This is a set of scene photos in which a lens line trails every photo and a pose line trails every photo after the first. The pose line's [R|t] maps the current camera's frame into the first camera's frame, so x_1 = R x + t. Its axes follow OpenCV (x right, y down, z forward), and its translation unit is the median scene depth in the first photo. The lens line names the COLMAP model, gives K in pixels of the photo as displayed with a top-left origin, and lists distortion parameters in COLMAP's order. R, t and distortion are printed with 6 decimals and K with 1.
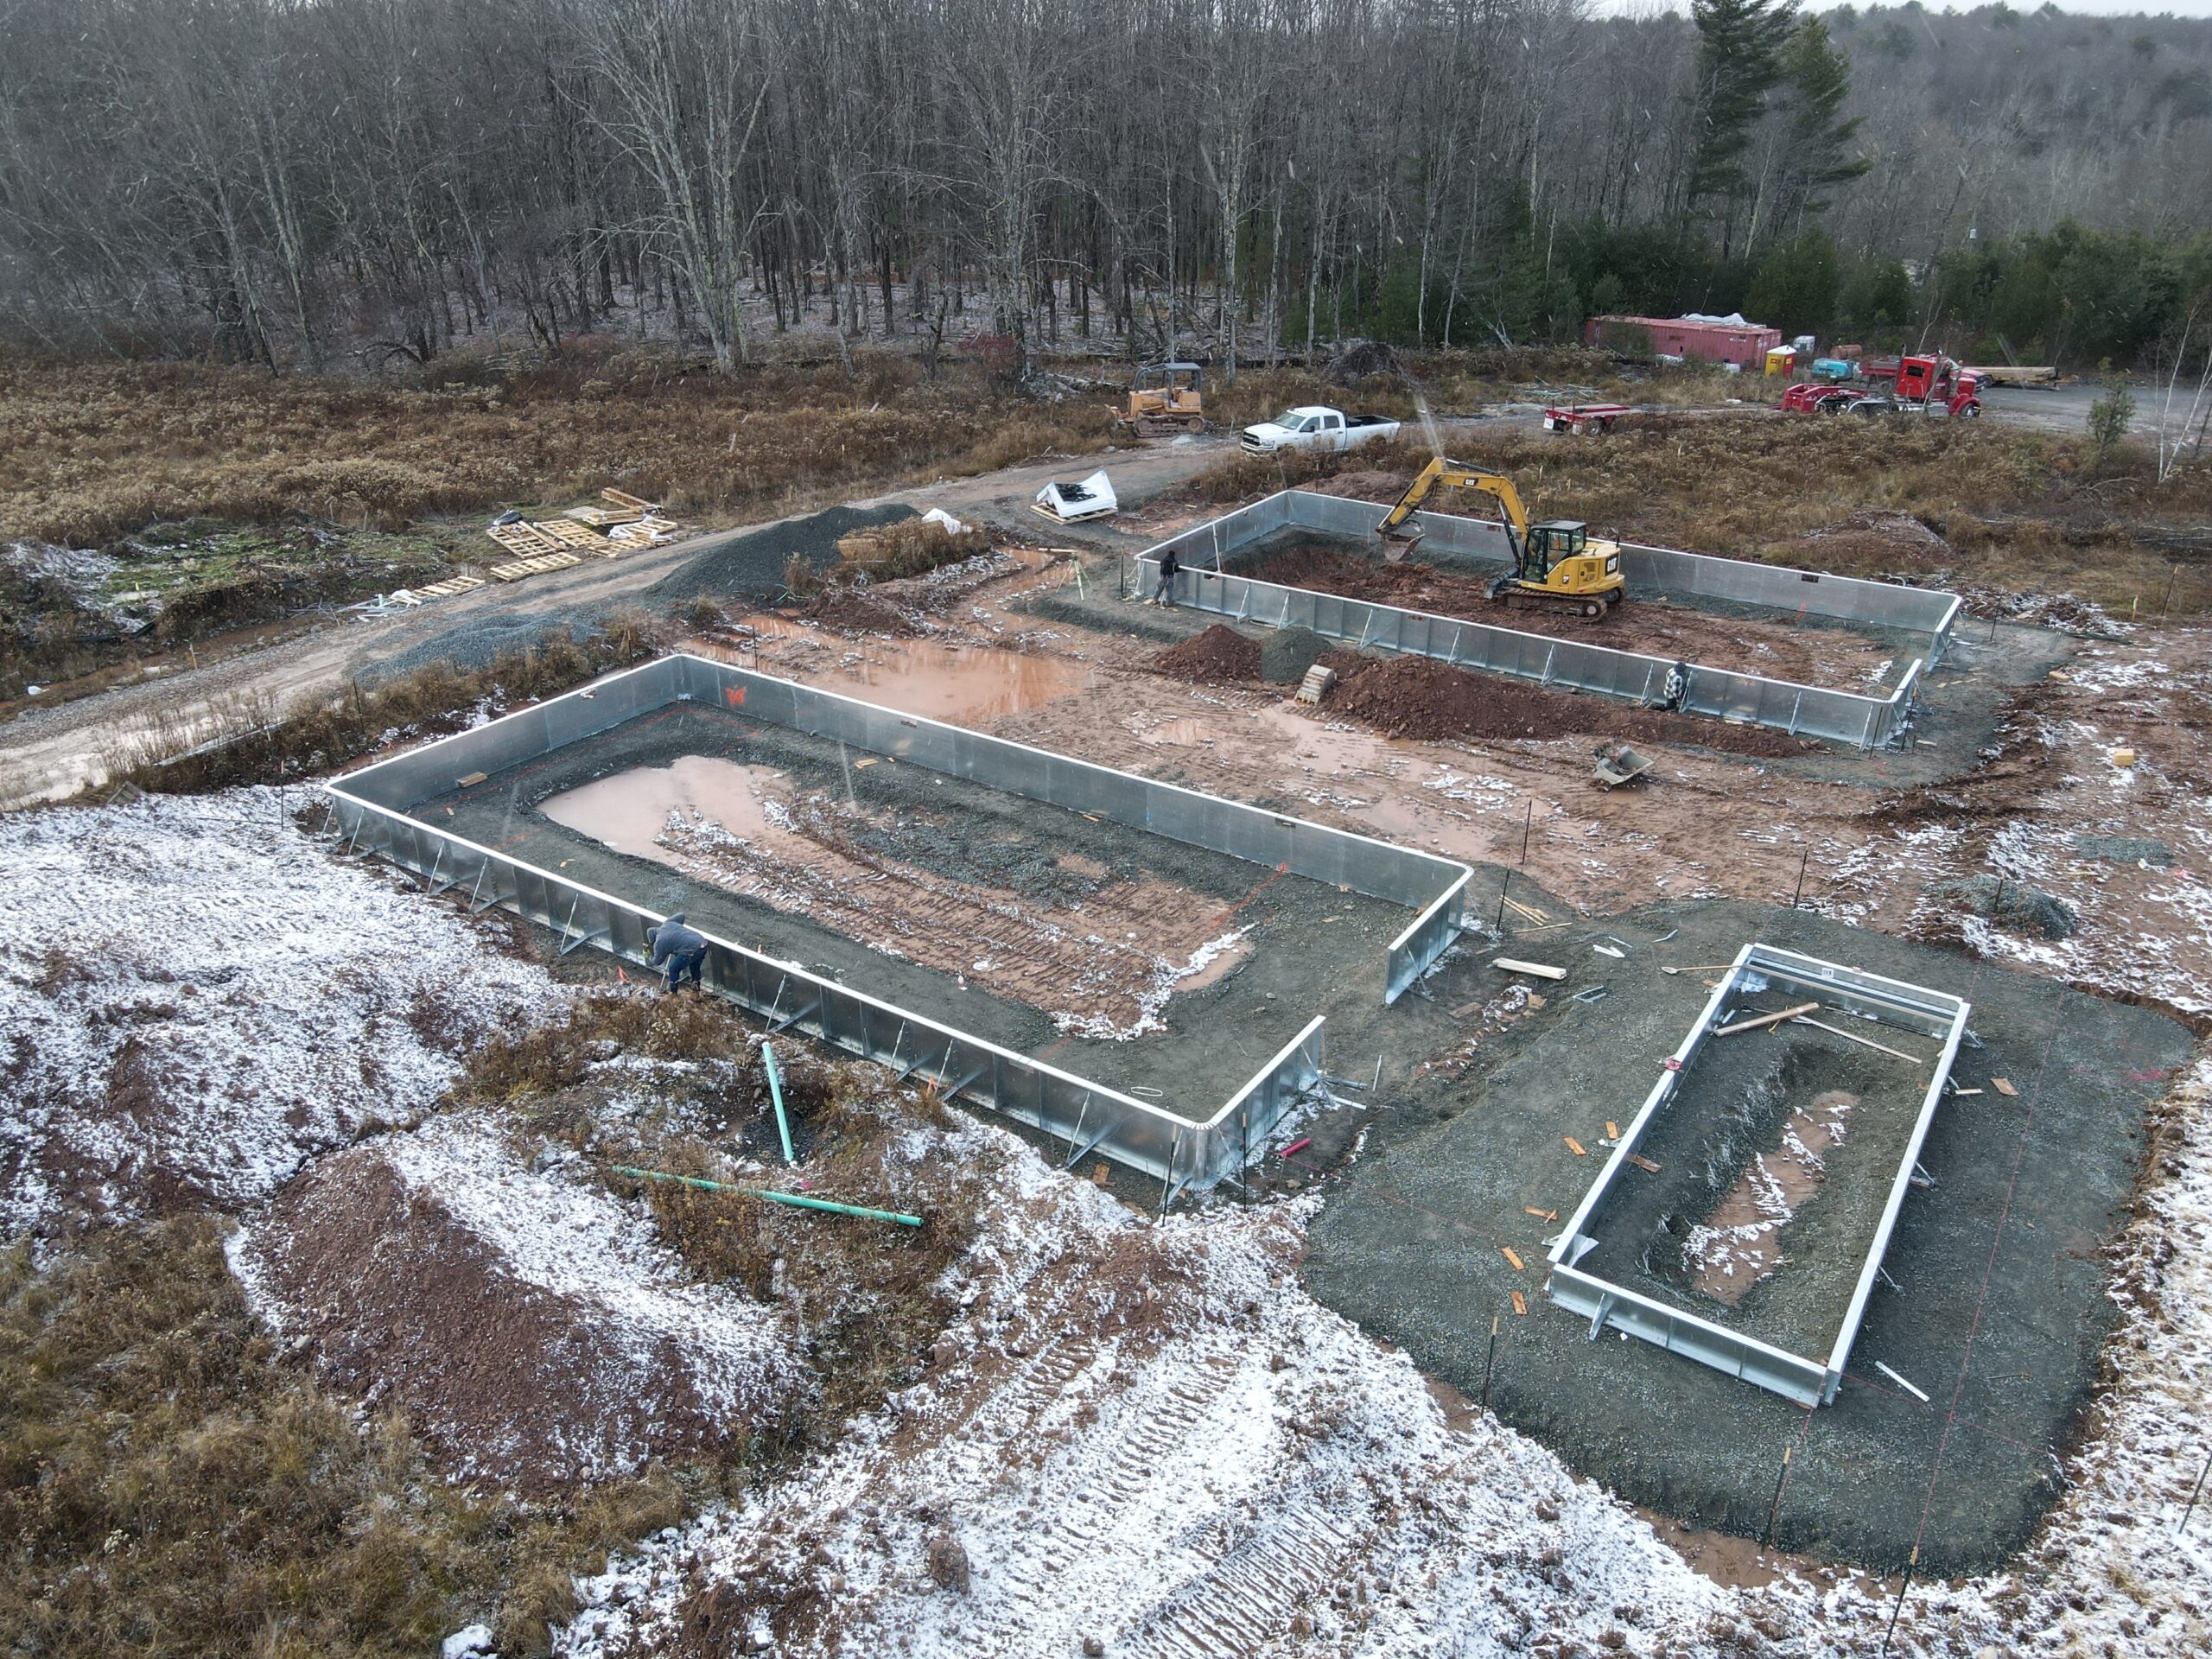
lens RADIAL K [[1641.7, 0, 1105.0], [0, 1641.7, 833.4], [0, 0, 1]] dist [0.008328, -0.001957]
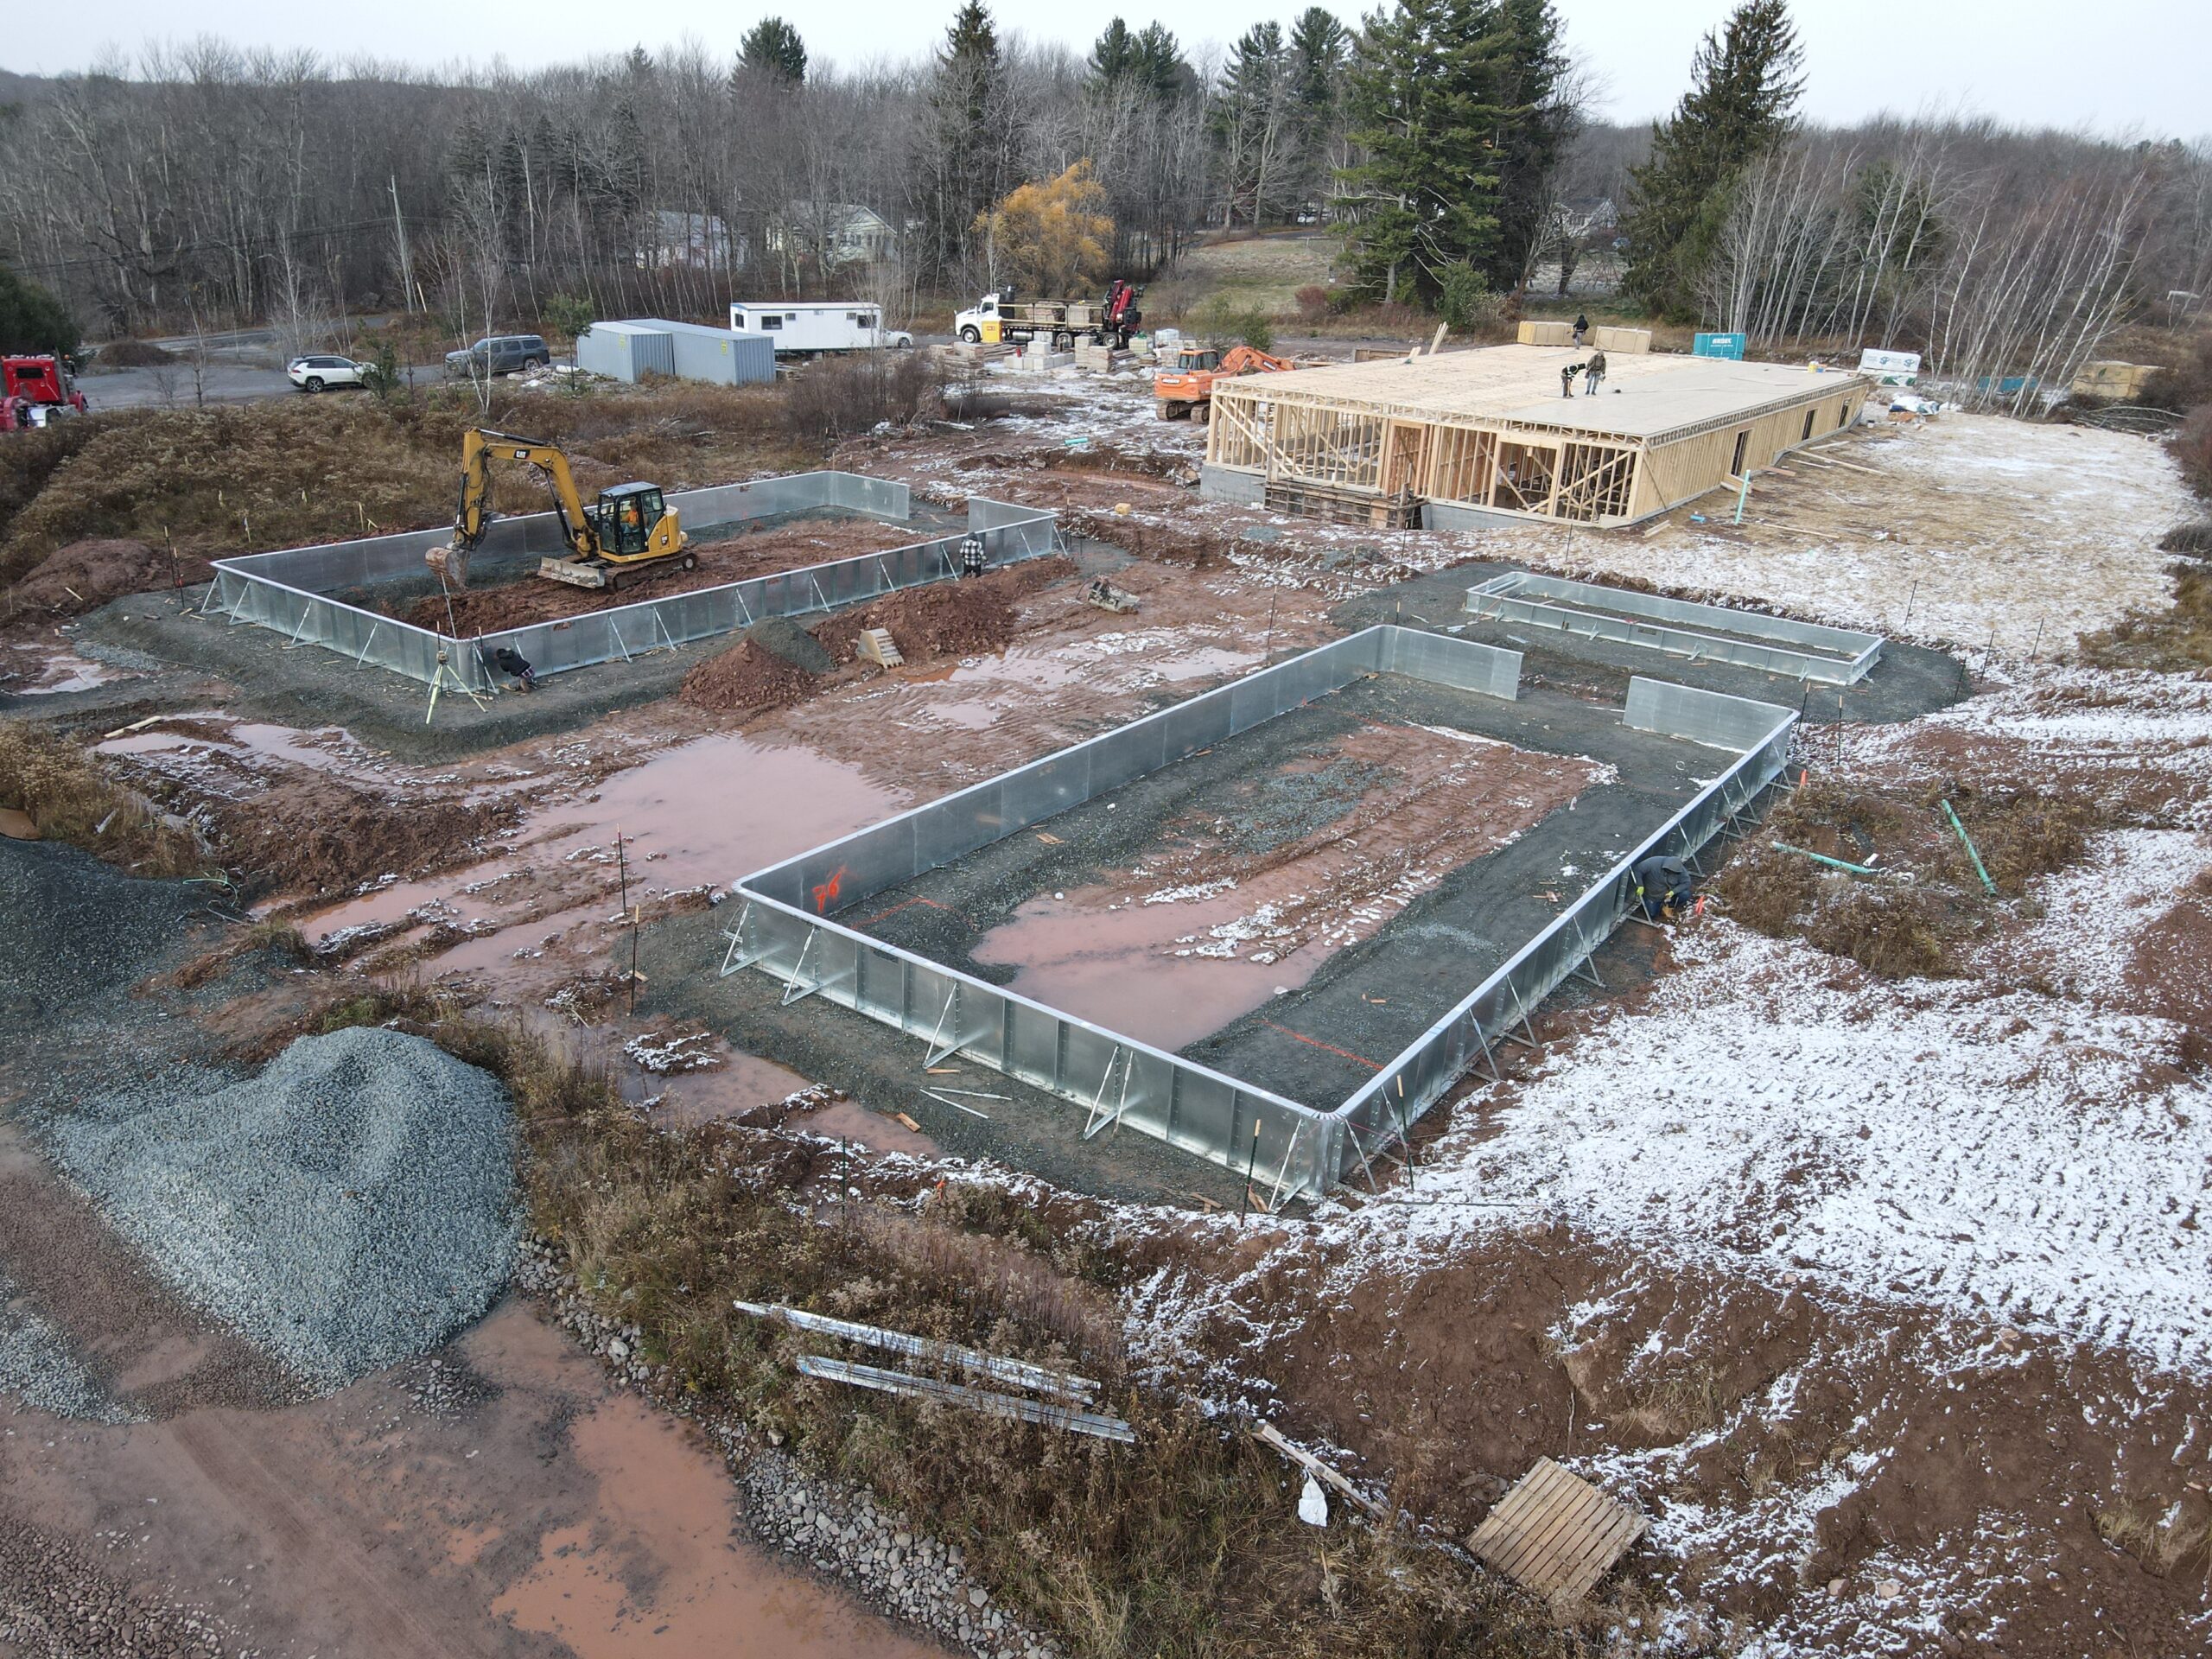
lens RADIAL K [[1641.7, 0, 1106.5], [0, 1641.7, 825.7], [0, 0, 1]] dist [0.008328, -0.001957]
pose [[0.025252, -0.369681, 0.928815, -0.839771], [0.389792, 0.859214, 0.331381, -0.286739], [-0.920557, 0.353677, 0.165796, 0.831121]]
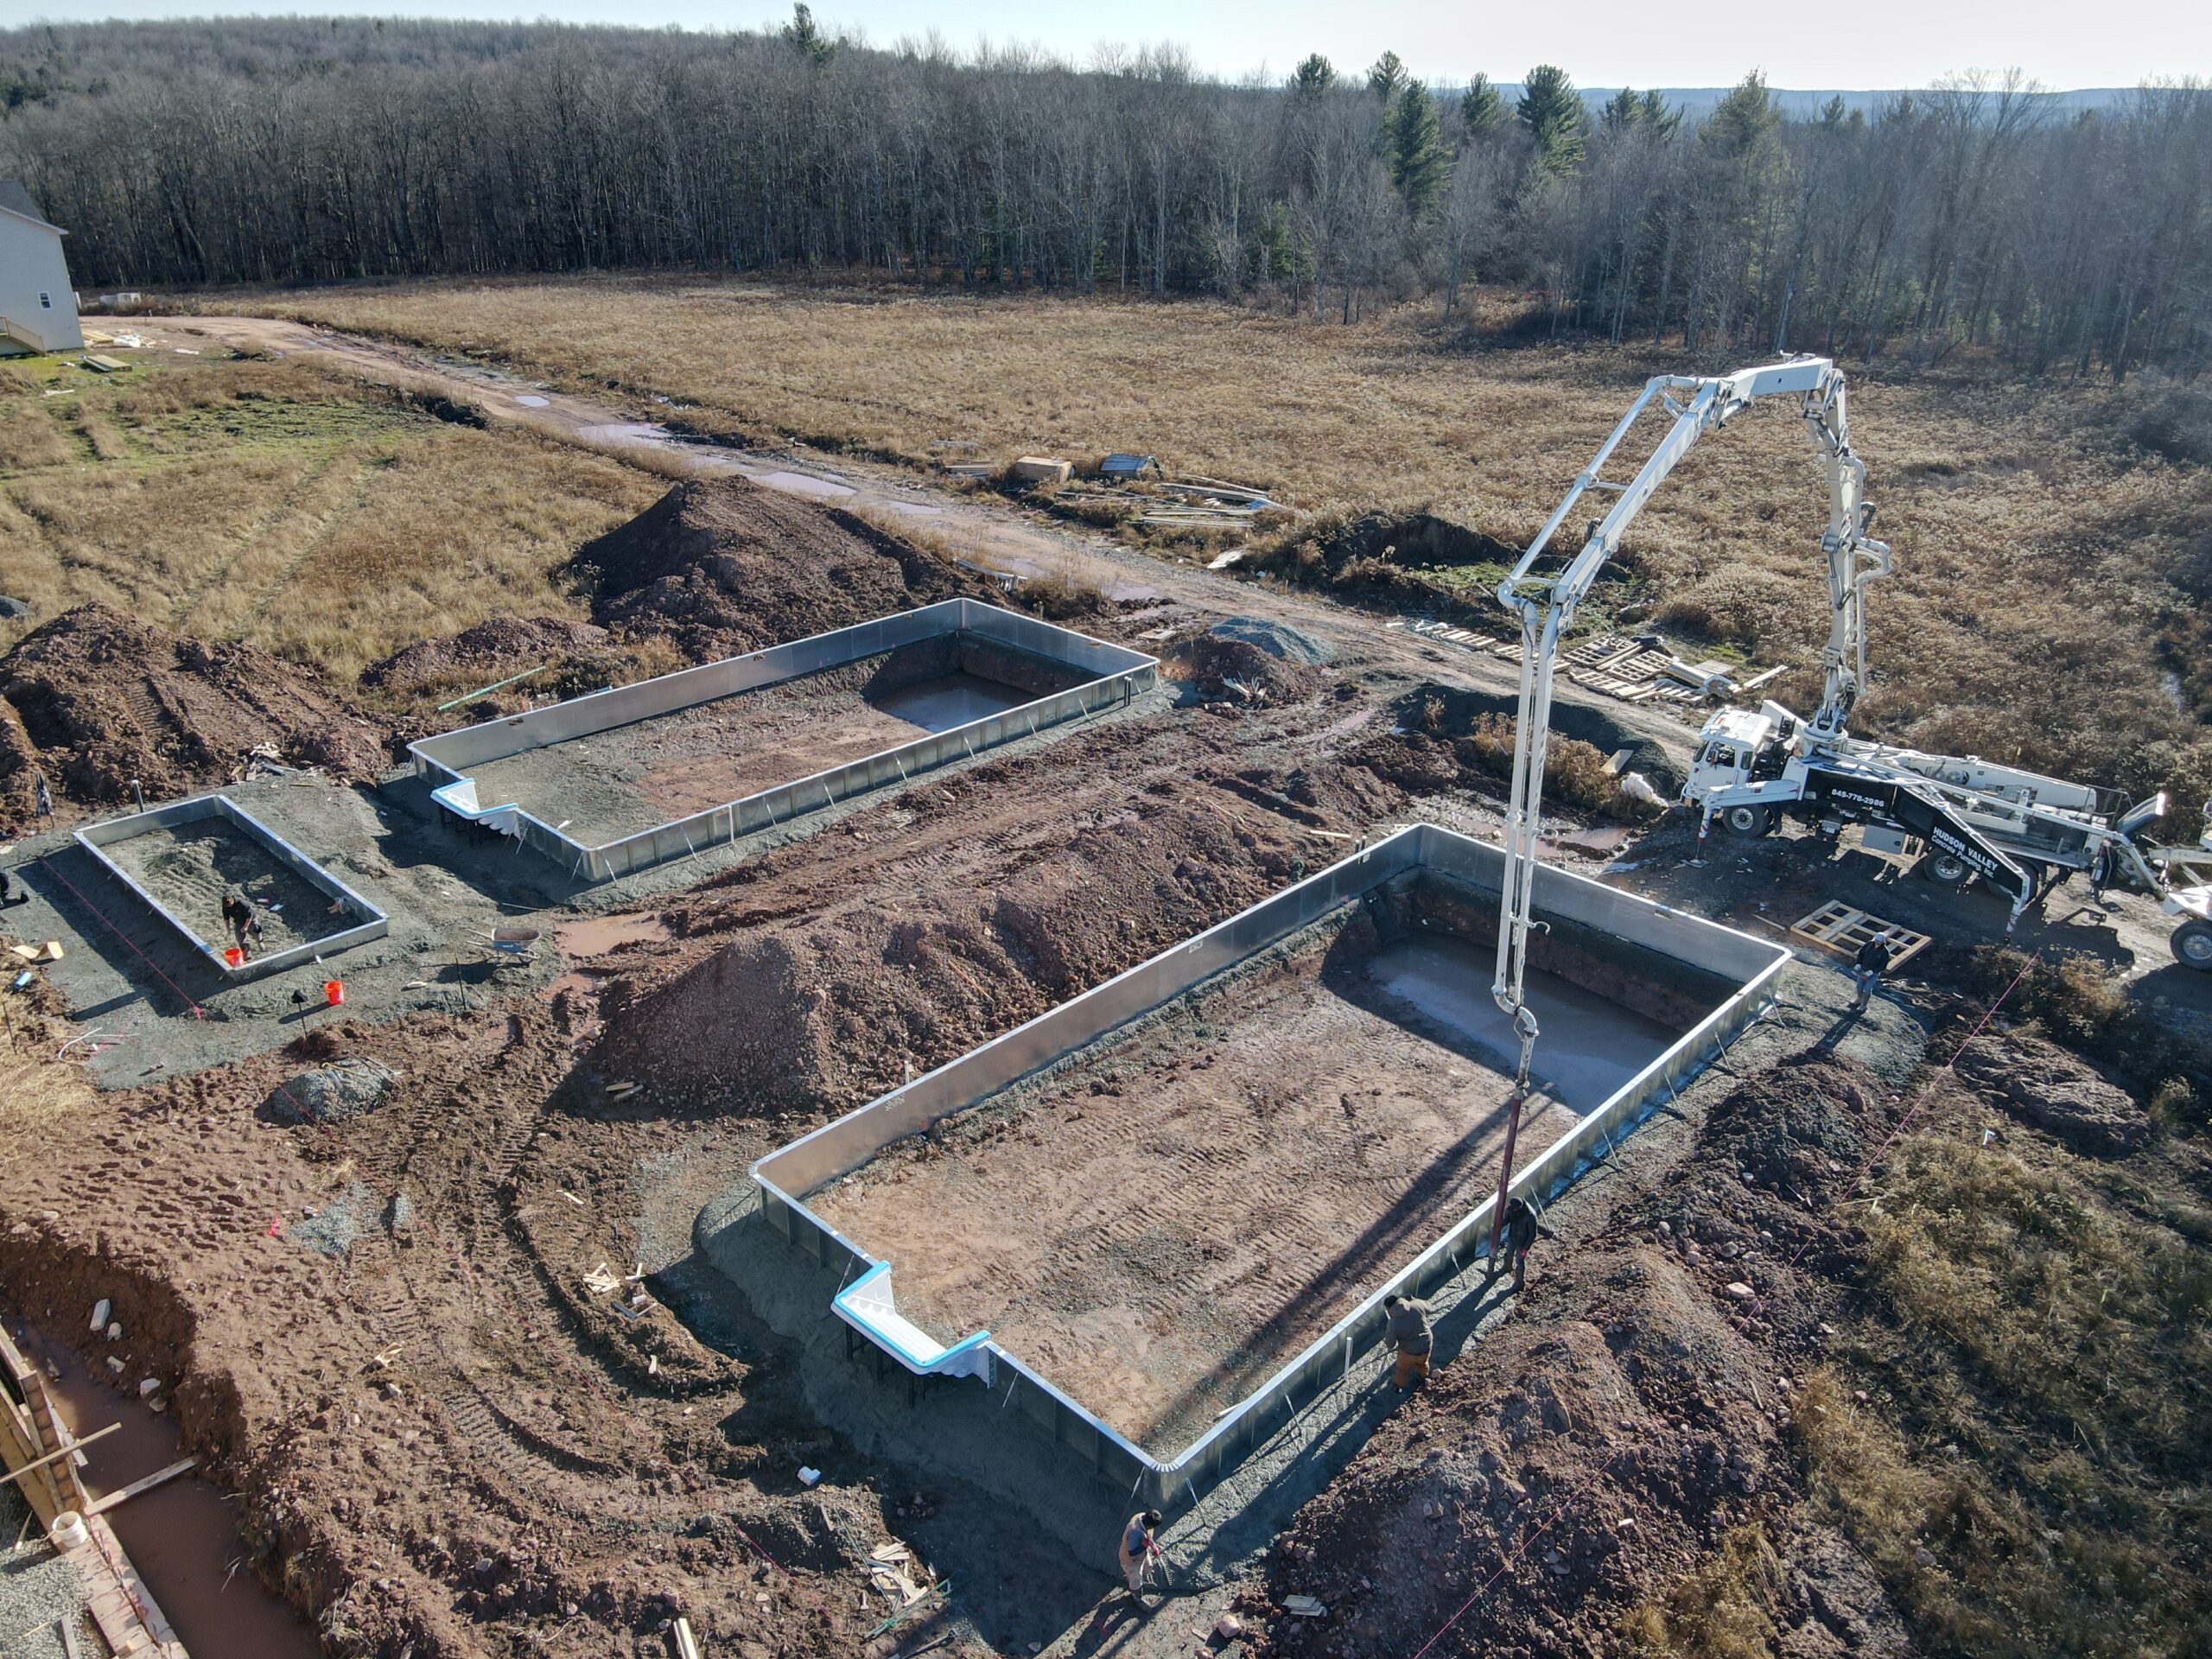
lens RADIAL K [[1641.7, 0, 1104.5], [0, 1641.7, 833.8], [0, 0, 1]] dist [0.008328, -0.001957]
pose [[-0.173682, 0.403126, -0.898512, 1.047825], [-0.447561, 0.780402, 0.436648, -0.592408], [0.877225, 0.477977, 0.044882, 1.042385]]
